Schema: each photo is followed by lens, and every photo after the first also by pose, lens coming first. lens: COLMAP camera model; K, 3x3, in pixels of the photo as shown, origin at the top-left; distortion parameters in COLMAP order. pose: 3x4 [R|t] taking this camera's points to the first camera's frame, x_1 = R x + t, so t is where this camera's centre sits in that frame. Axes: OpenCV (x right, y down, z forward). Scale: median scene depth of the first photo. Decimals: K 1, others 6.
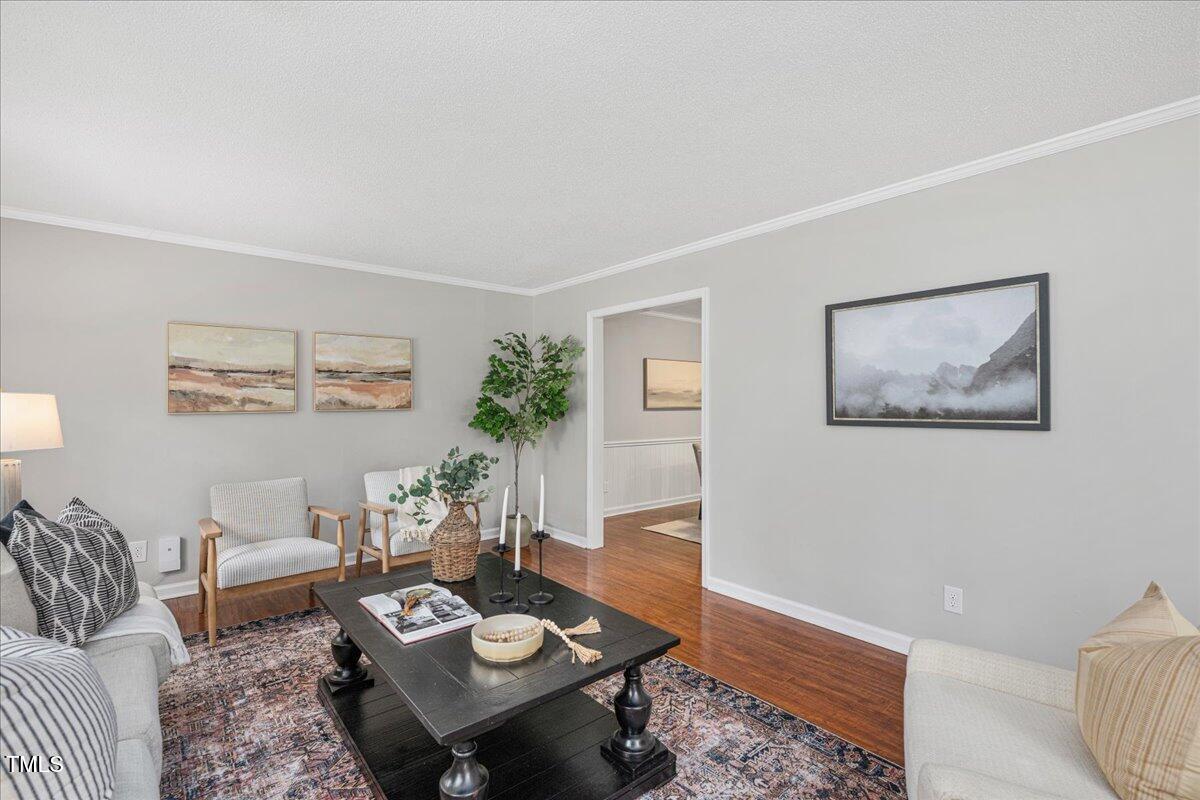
lens RADIAL K [[537.9, 0, 594.5], [0, 537.9, 405.6], [0, 0, 1]] dist [-0.000931, 0.000024]
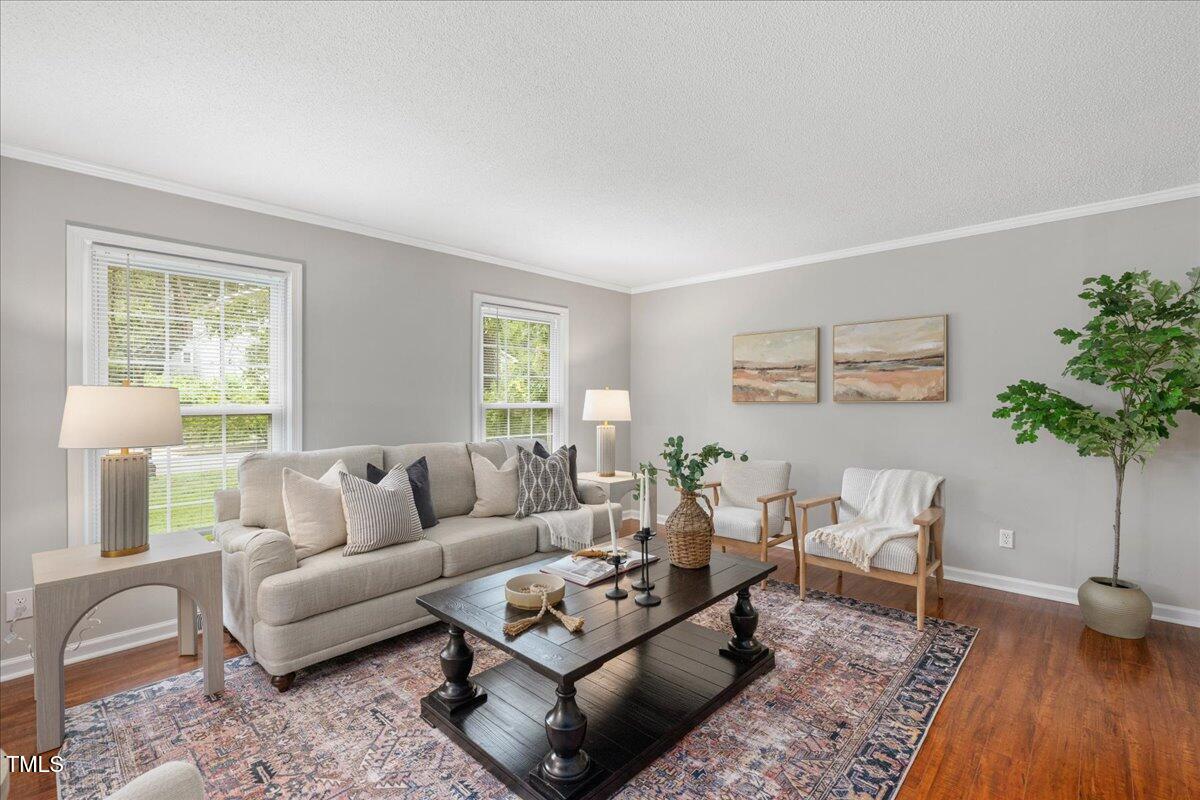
lens RADIAL K [[537.9, 0, 594.5], [0, 537.9, 405.6], [0, 0, 1]] dist [-0.000931, 0.000024]
pose [[0.124553, 0.019122, -0.992029, 0.462189], [0.001453, 0.999810, 0.019455, -0.004086], [0.992212, -0.003864, 0.124502, 0.421185]]
